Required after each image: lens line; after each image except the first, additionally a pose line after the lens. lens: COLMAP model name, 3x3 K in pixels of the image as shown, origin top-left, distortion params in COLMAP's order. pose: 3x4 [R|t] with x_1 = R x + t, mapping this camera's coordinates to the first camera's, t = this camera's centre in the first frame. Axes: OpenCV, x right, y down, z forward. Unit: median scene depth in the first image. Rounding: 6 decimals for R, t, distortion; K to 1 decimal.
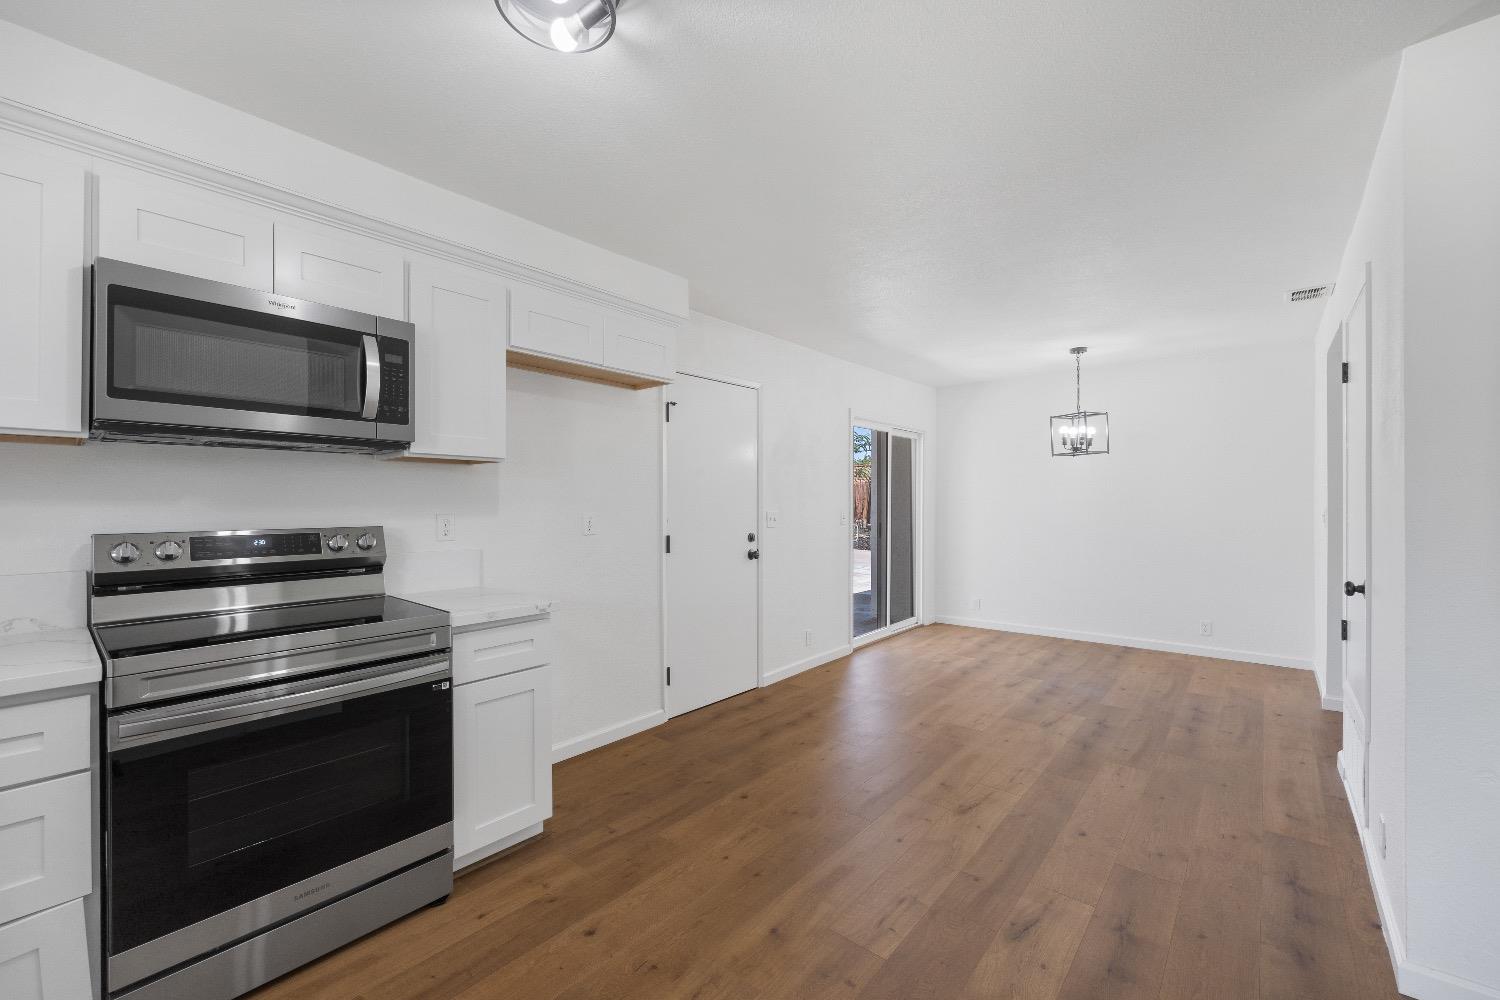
lens RADIAL K [[607.1, 0, 750.3], [0, 607.1, 500.2], [0, 0, 1]] dist [0.001116, 0.000233]
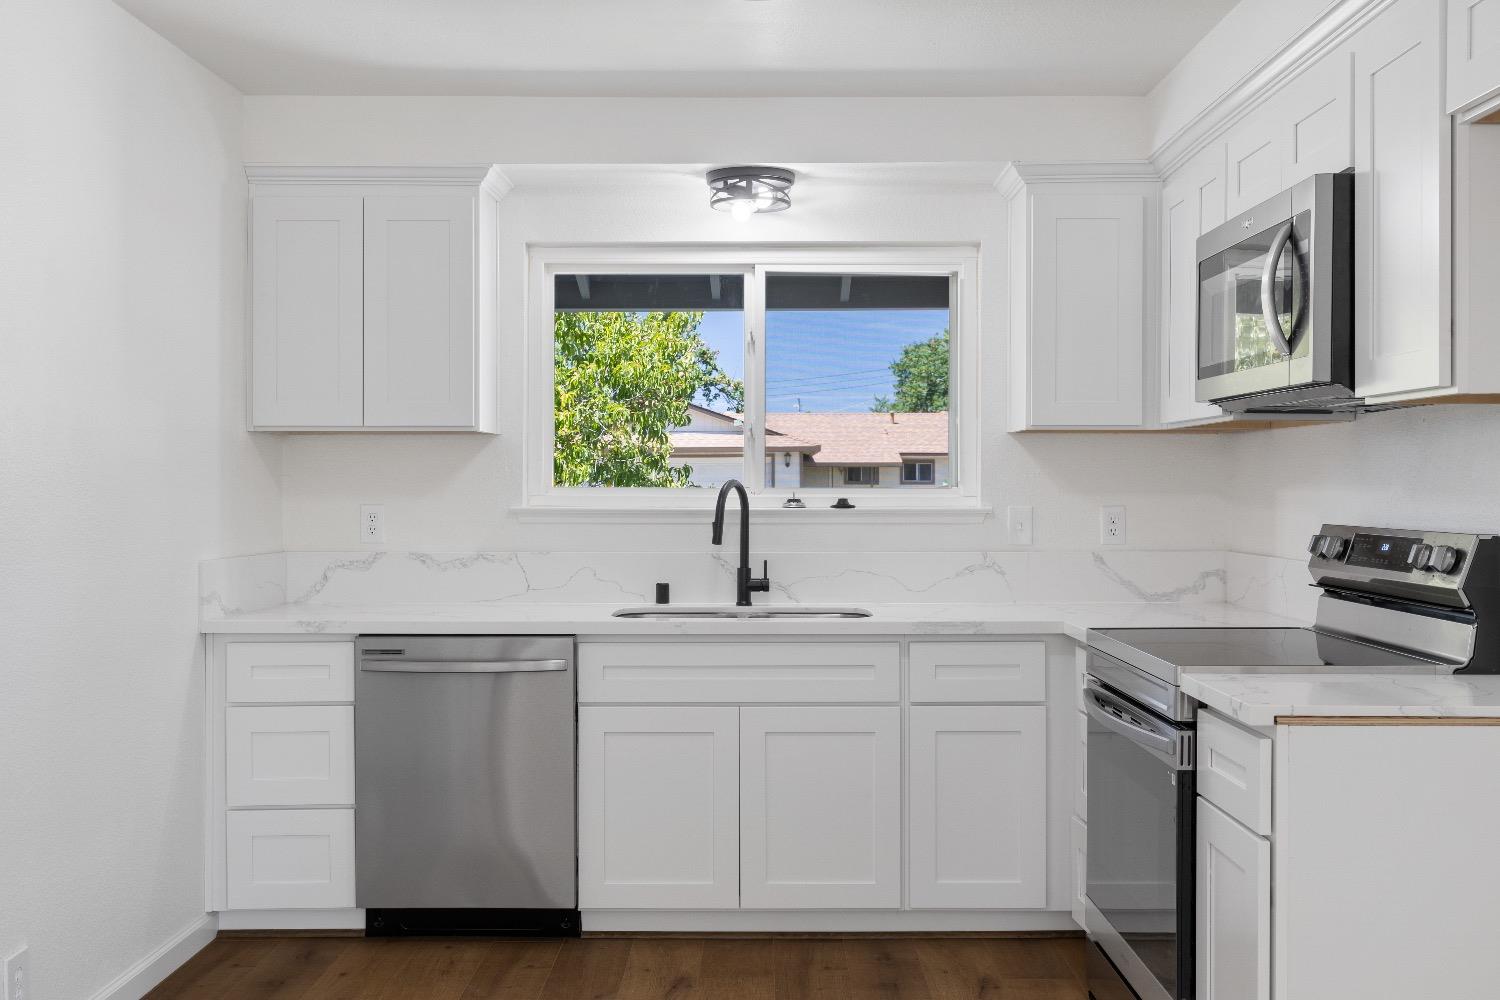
lens RADIAL K [[1439.6, 0, 759.8], [0, 1439.6, 495.3], [0, 0, 1]] dist [0.011464, 0.000000]
pose [[-0.762941, 0.005508, -0.646444, 0.553600], [0.001555, 0.999976, 0.006685, 0.000210], [0.646466, 0.004095, -0.762932, 1.307157]]
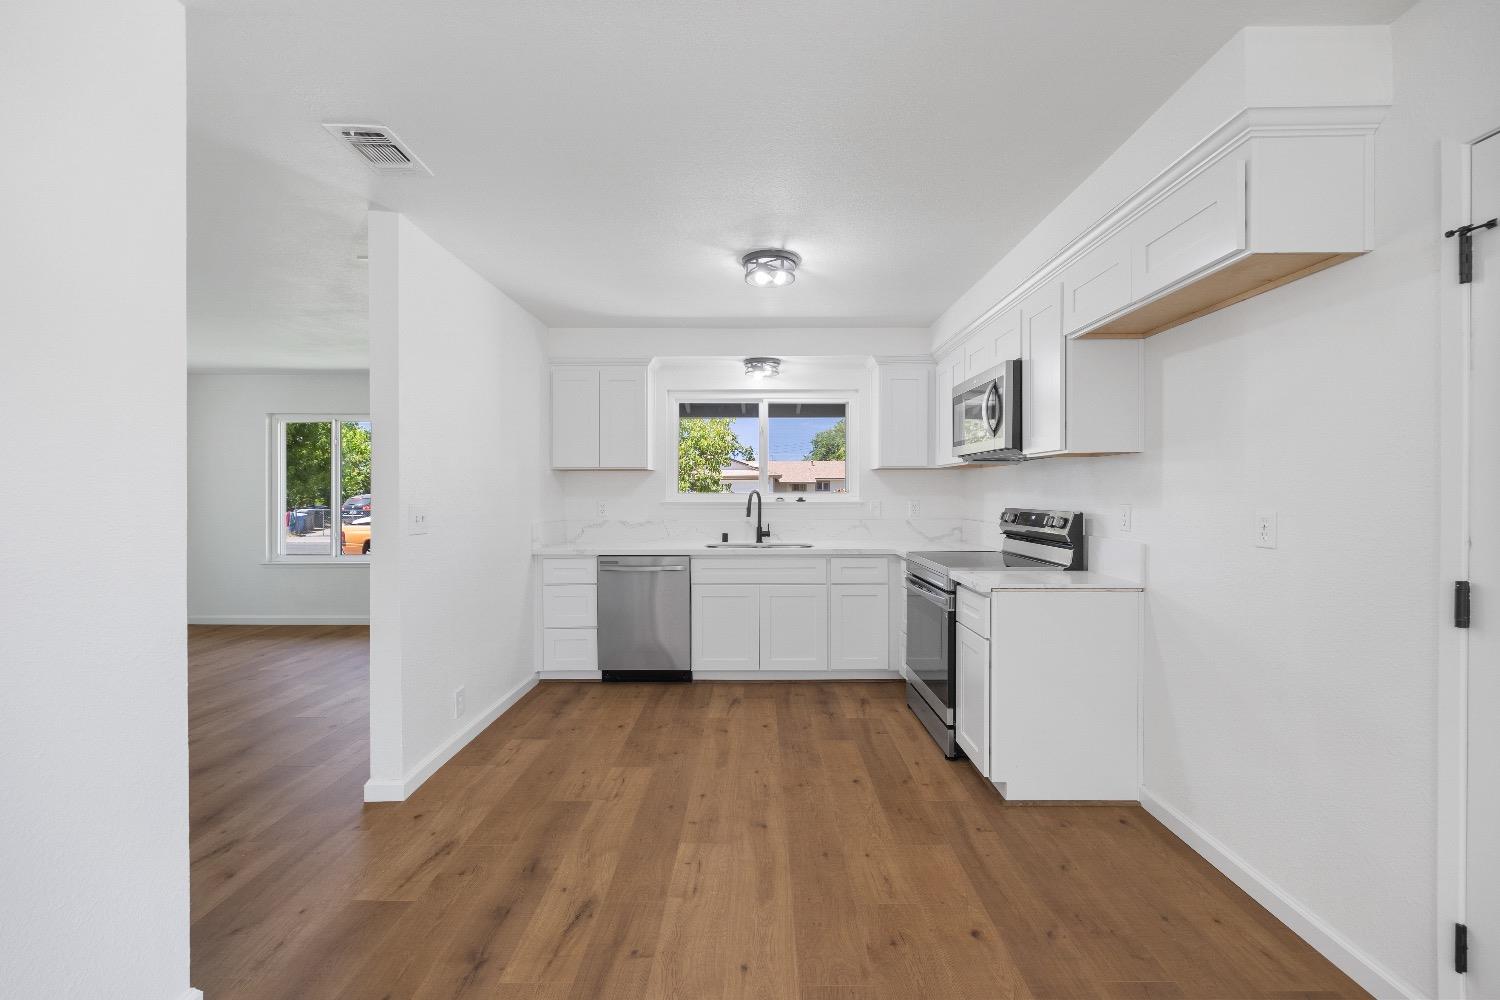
lens RADIAL K [[607.1, 0, 756.5], [0, 607.1, 497.3], [0, 0, 1]] dist [0.001116, 0.000233]
pose [[-0.761437, 0.008402, -0.648184, 0.576520], [0.003548, 0.999955, 0.008794, 0.000065], [0.648229, 0.004397, -0.761433, 1.288587]]
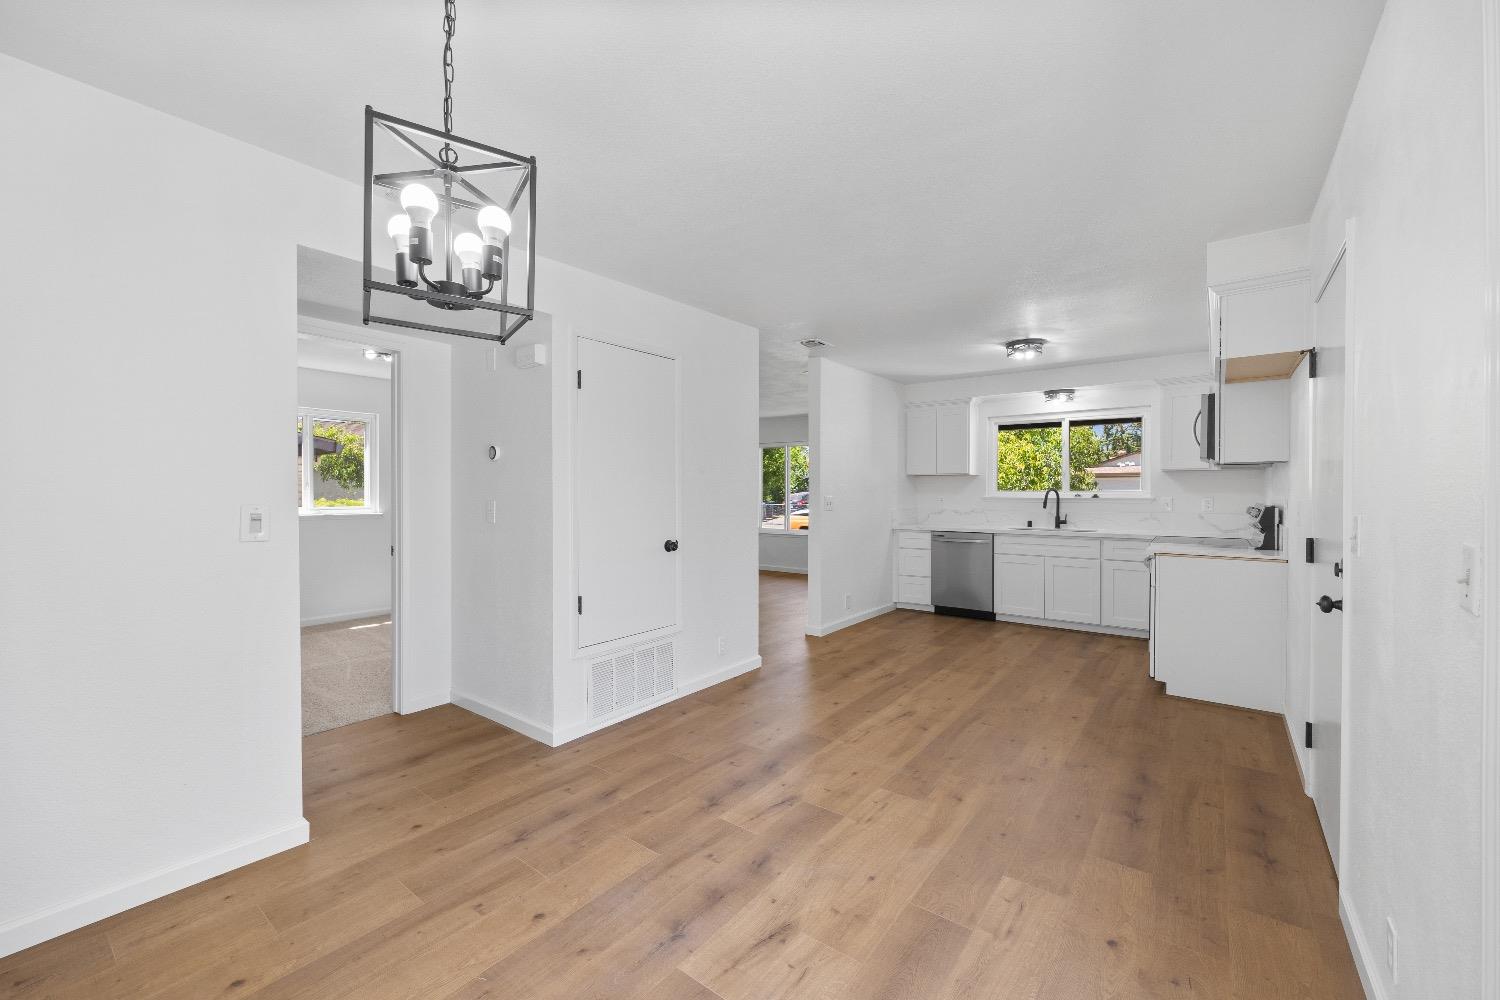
lens RADIAL K [[607.1, 0, 748.8], [0, 607.1, 495.9], [0, 0, 1]] dist [0.001116, 0.000233]
pose [[-0.998743, 0.004252, -0.049944, 0.716719], [0.003878, 0.999964, 0.007594, 0.000377], [0.049974, 0.007391, -0.998723, 2.158282]]
